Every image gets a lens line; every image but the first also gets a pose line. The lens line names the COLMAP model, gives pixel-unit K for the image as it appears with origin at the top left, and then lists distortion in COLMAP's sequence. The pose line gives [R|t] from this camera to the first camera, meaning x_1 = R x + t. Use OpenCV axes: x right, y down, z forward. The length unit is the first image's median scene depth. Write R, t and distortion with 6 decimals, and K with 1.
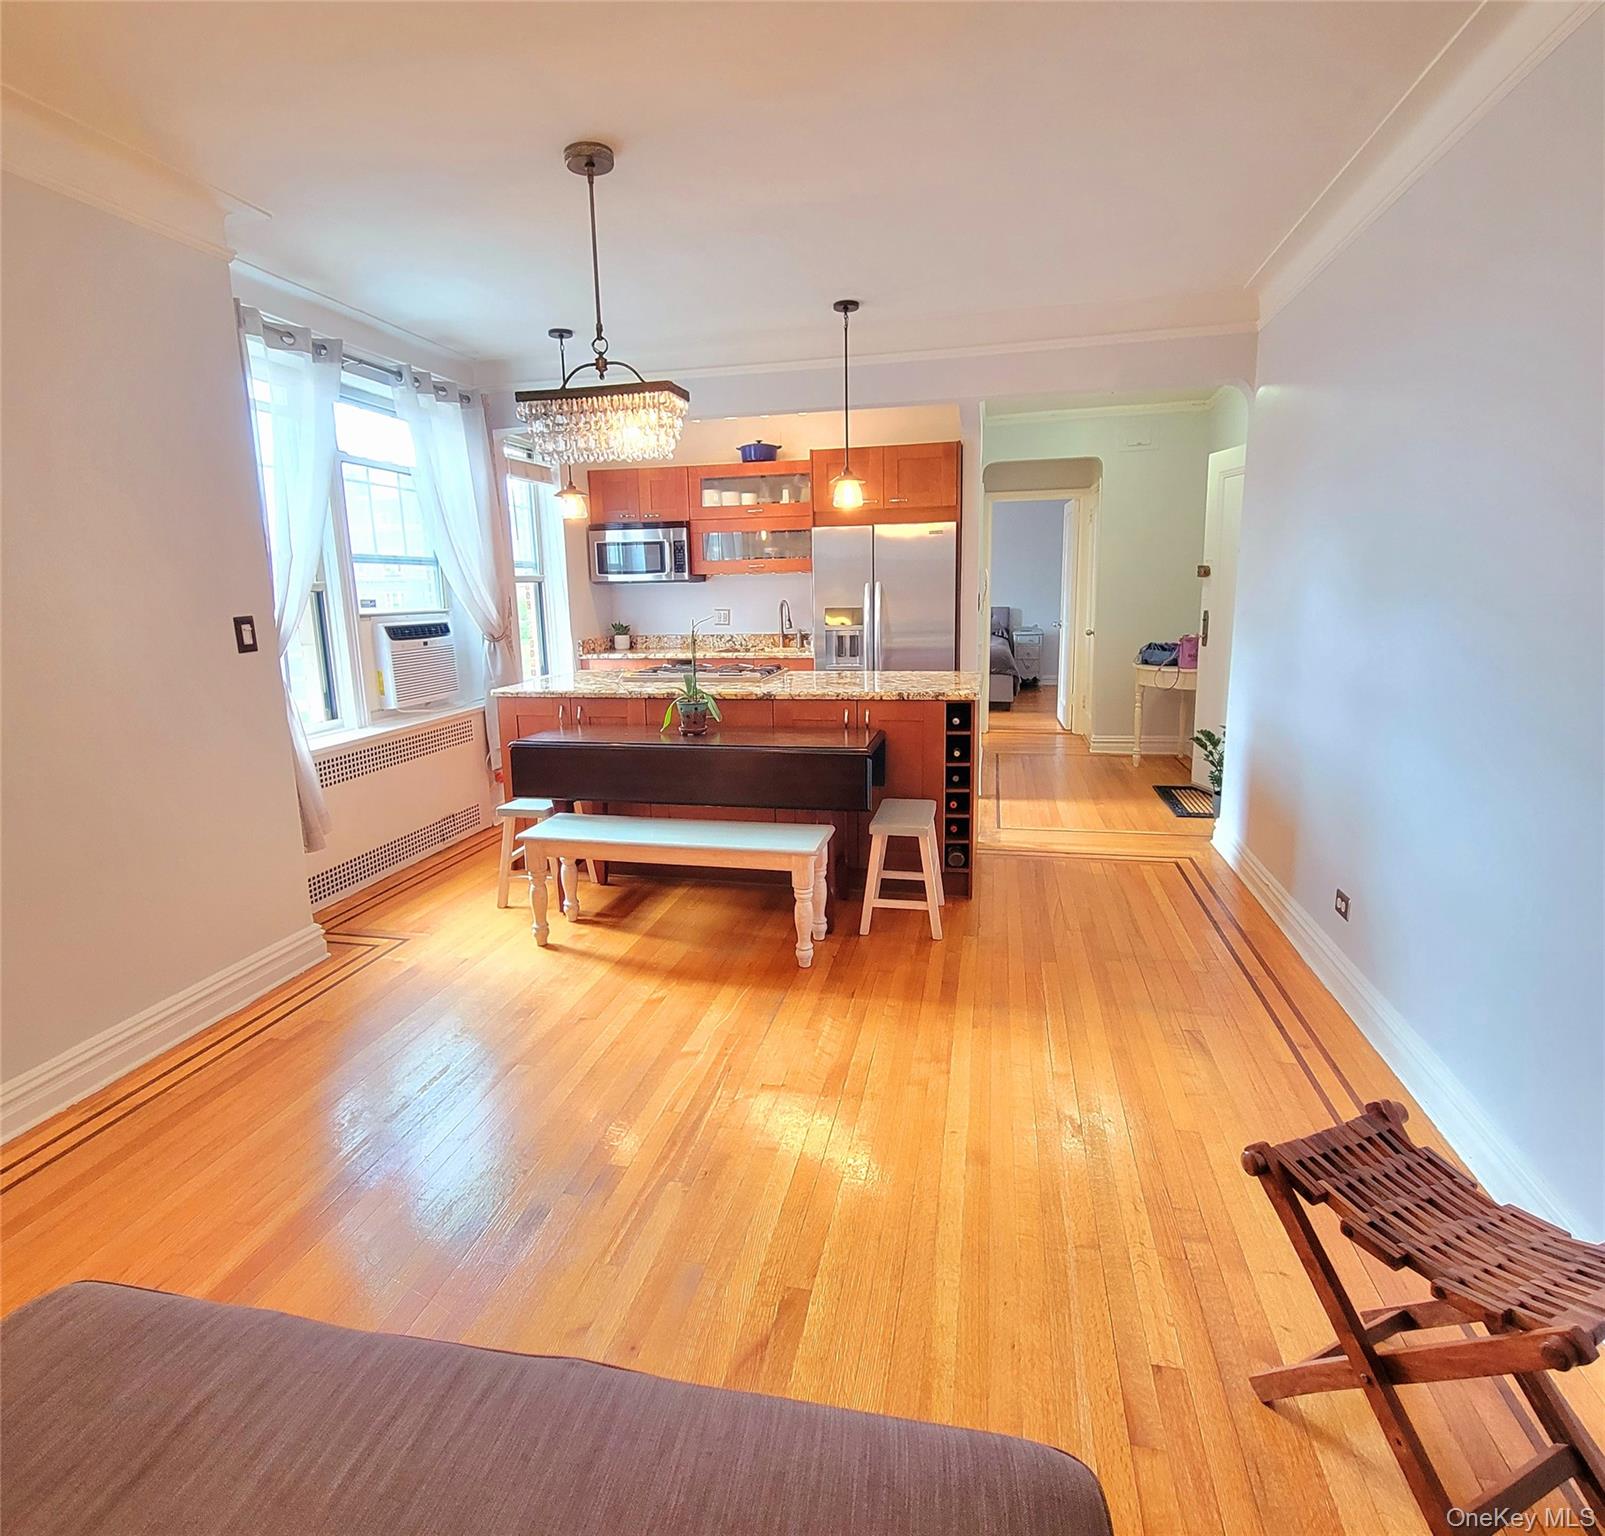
lens RADIAL K [[873.2, 0, 784.5], [0, 873.2, 739.0], [0, 0, 1]] dist [-0.001470, 0.000527]
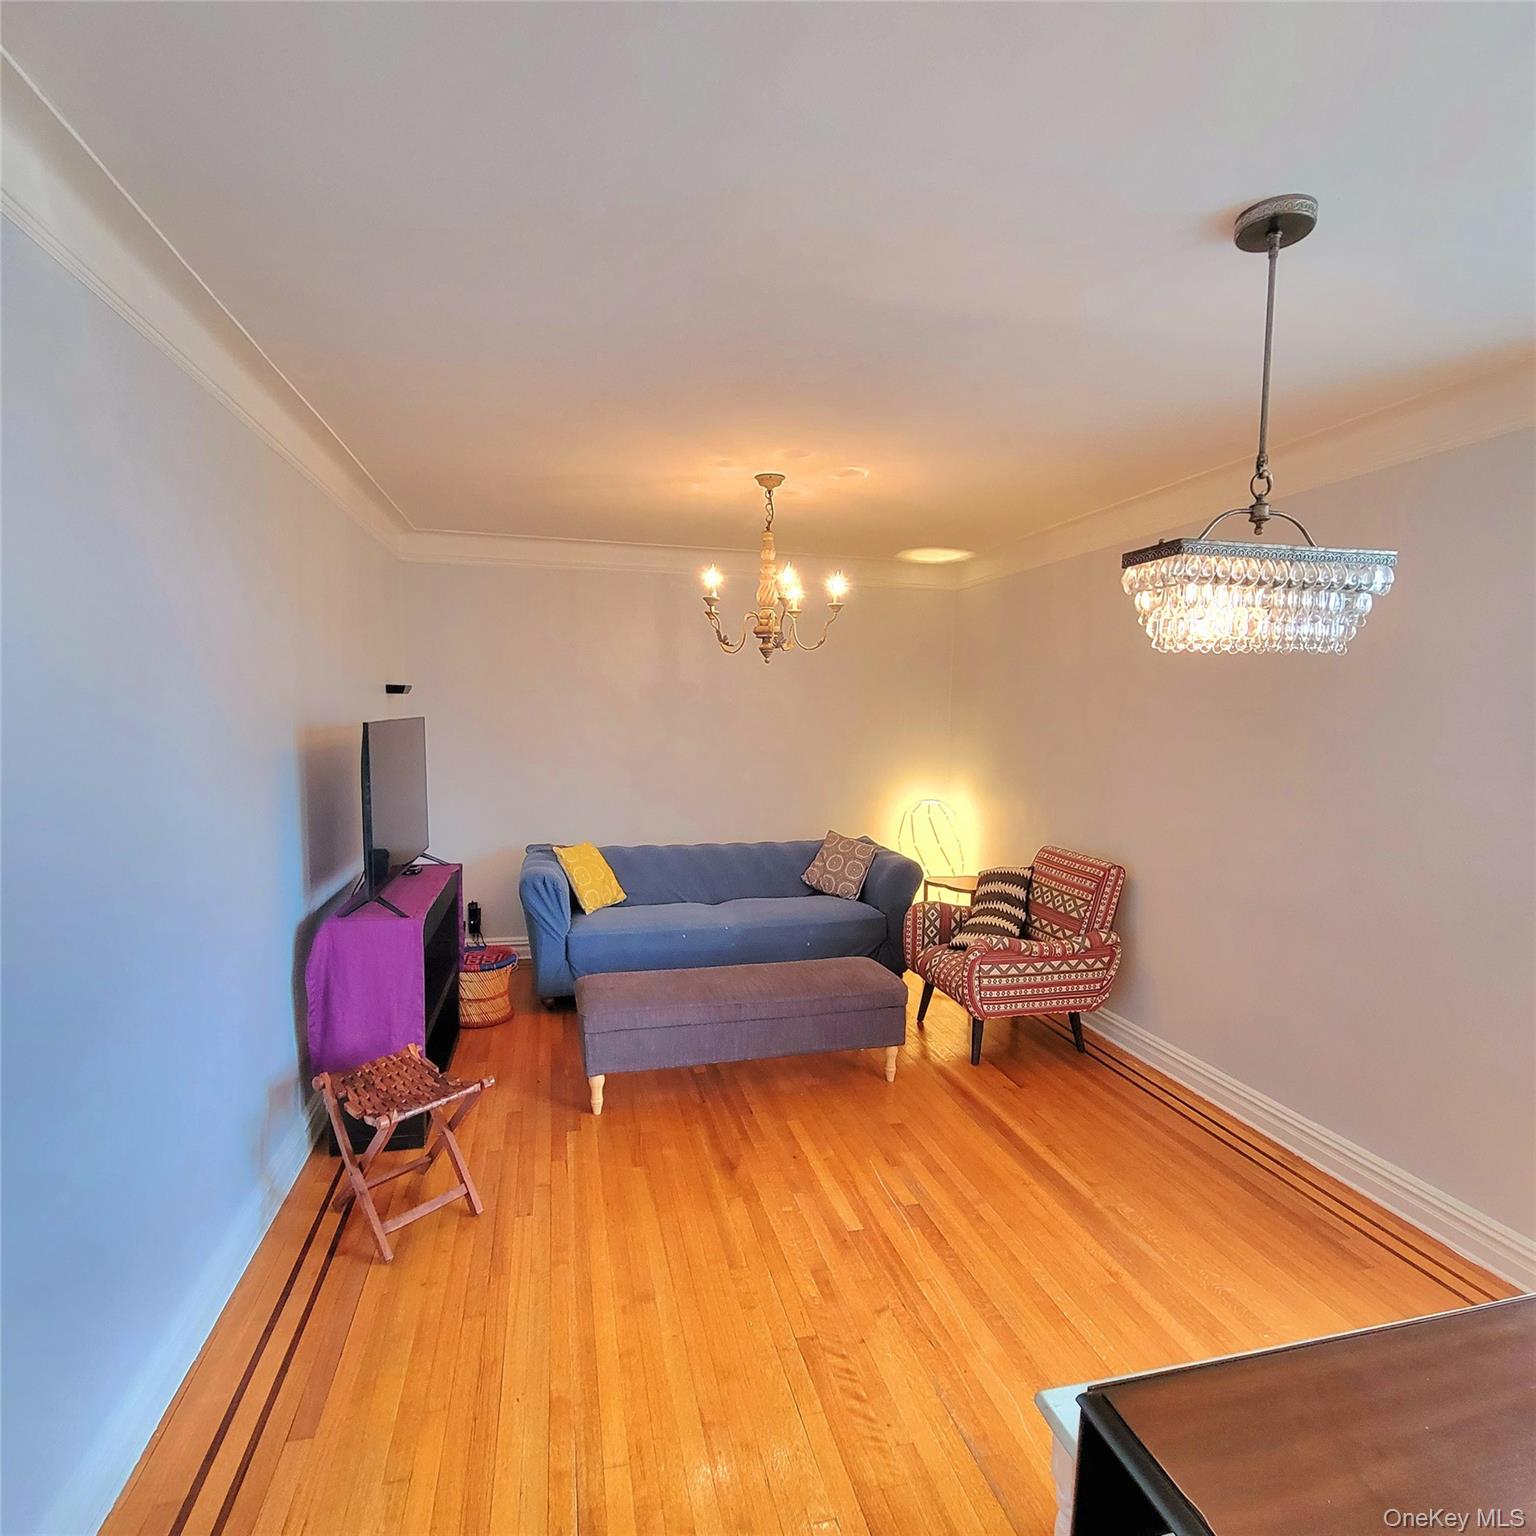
lens RADIAL K [[839.3, 0, 753.2], [0, 839.3, 773.1], [0, 0, 1]] dist [0.001996, -0.002562]
pose [[-0.892864, 0.044475, -0.448124, 0.212998], [-0.075868, 0.966031, 0.247040, -0.178085], [0.443889, 0.254572, -0.859160, 0.698934]]
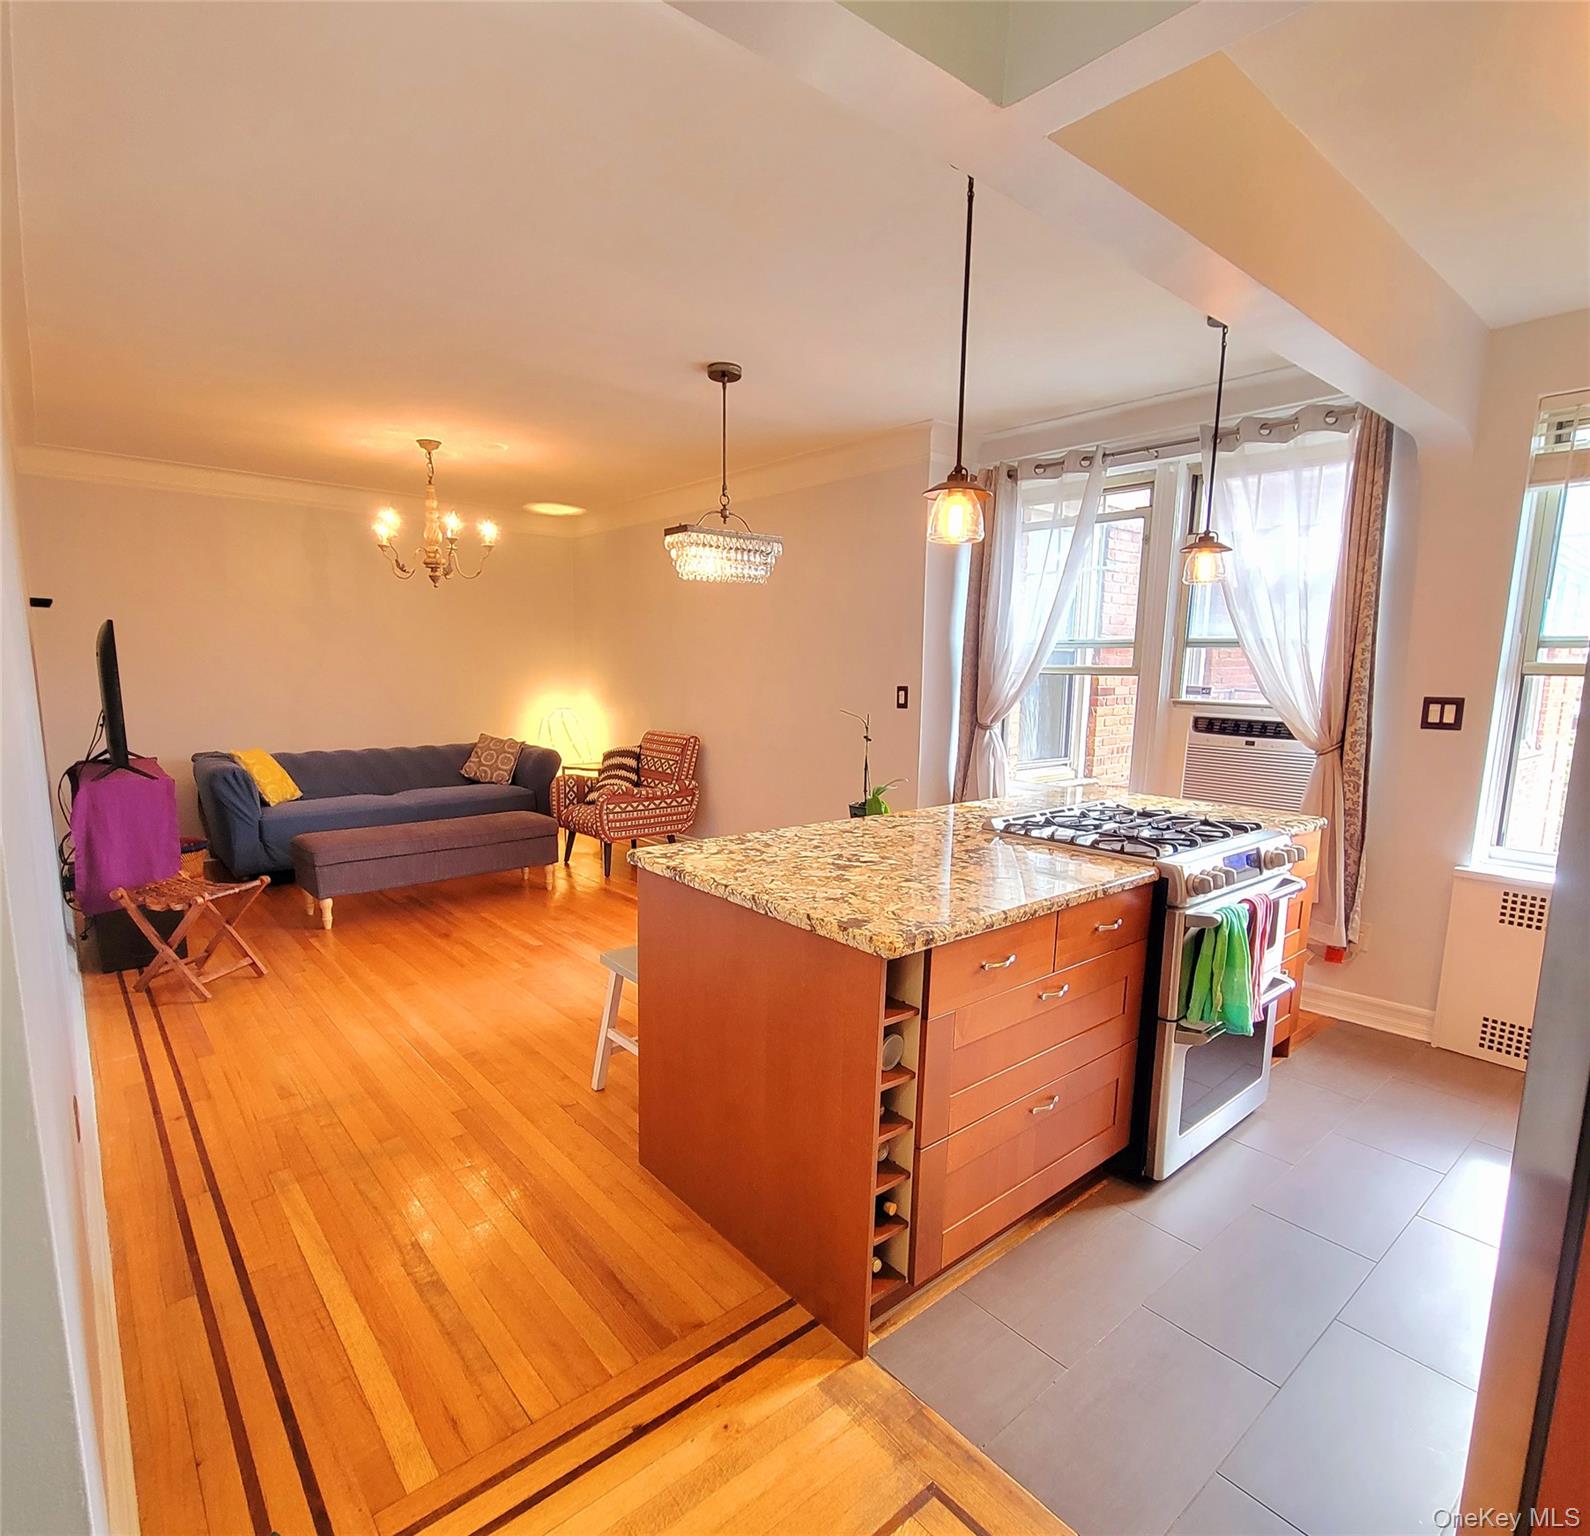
lens RADIAL K [[867.8, 0, 781.0], [0, 867.8, 802.3], [0, 0, 1]] dist [-0.000366, 0.000554]
pose [[-0.592370, 0.139350, -0.793523, 0.441166], [-0.144946, 0.950425, 0.275107, -0.187273], [0.792520, 0.277983, -0.542805, 0.953102]]
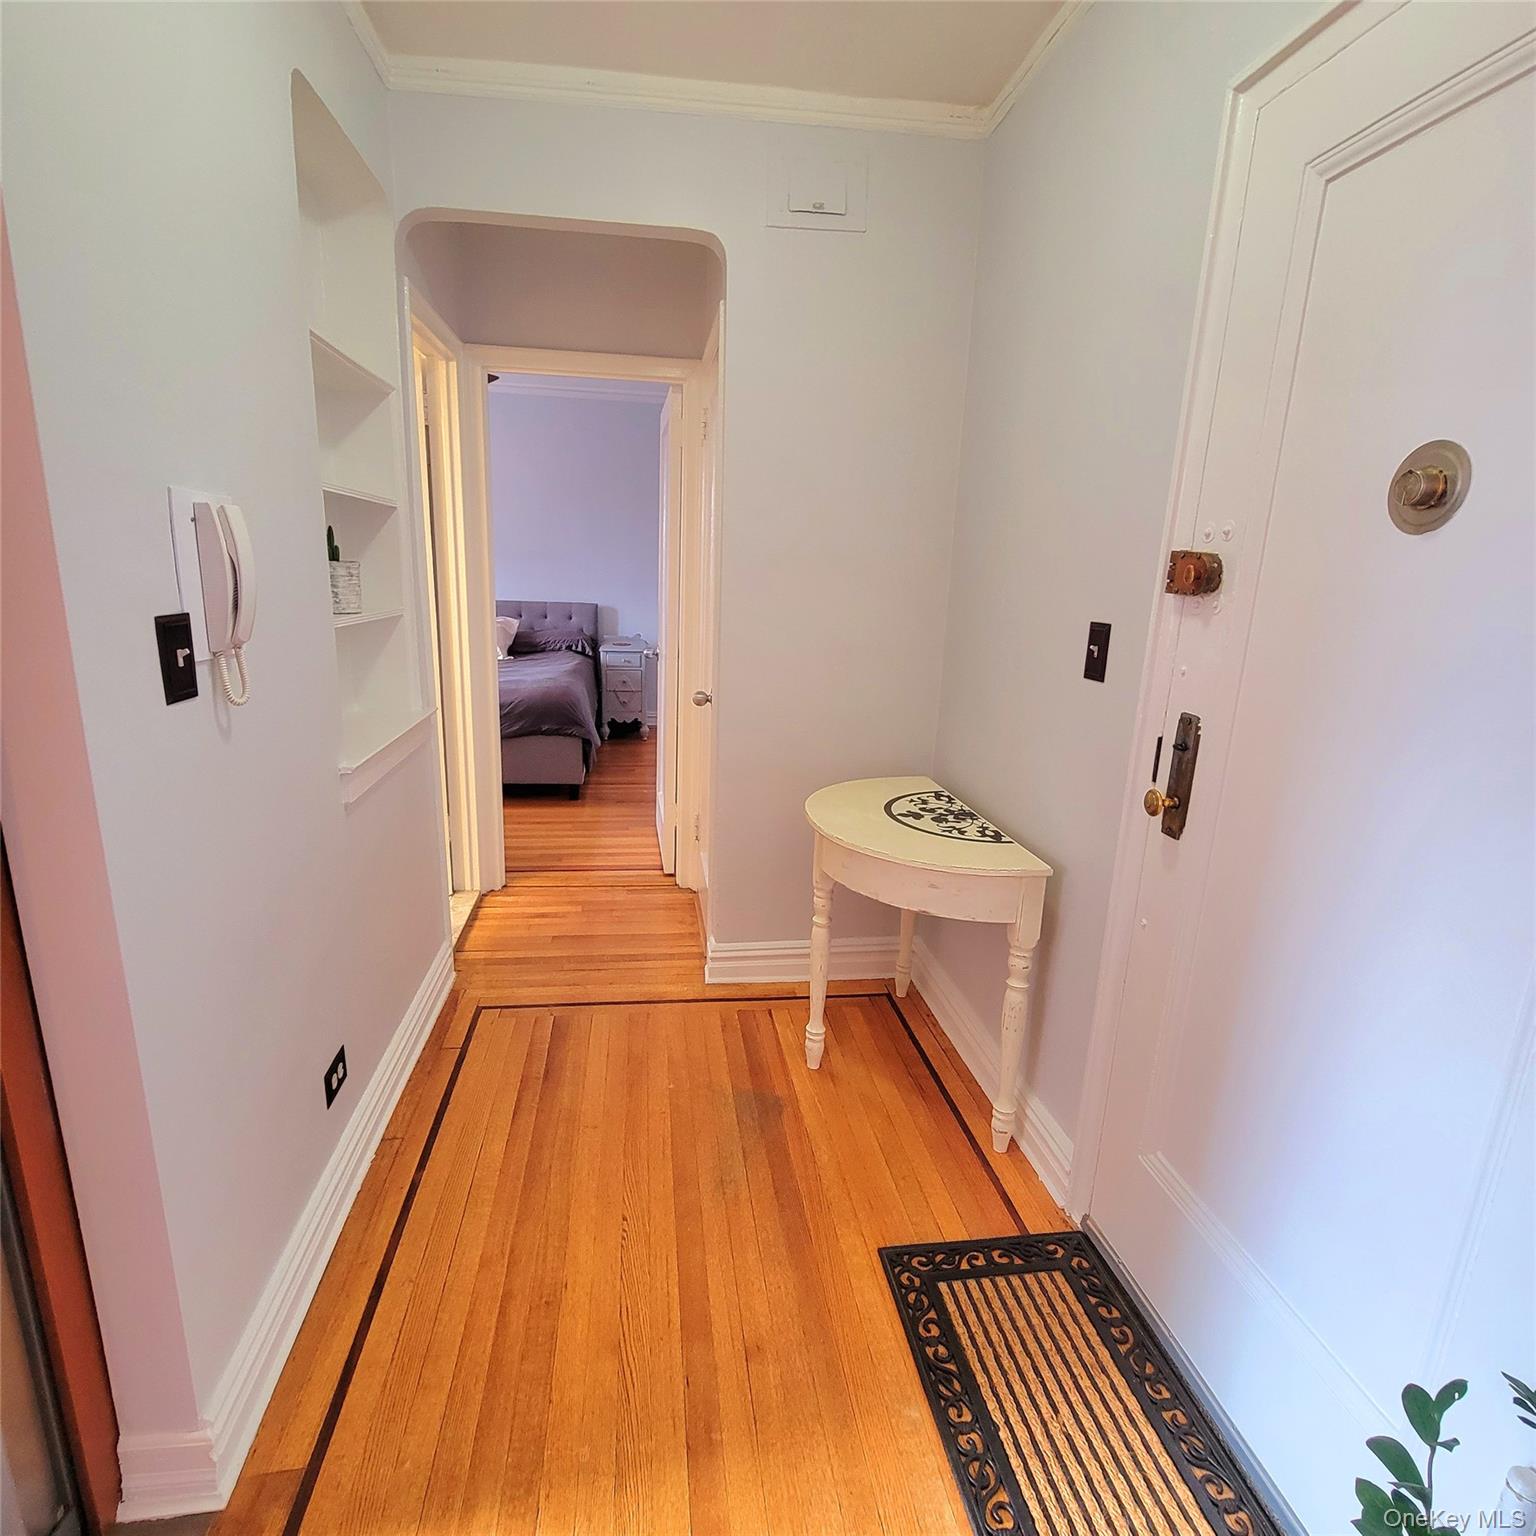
lens RADIAL K [[839.3, 0, 753.2], [0, 839.3, 773.1], [0, 0, 1]] dist [0.001996, -0.002562]
pose [[0.934475, -0.032026, 0.354585, 0.294044], [0.006520, 0.997318, 0.072894, -0.148958], [-0.355969, -0.065805, 0.932178, 0.788793]]
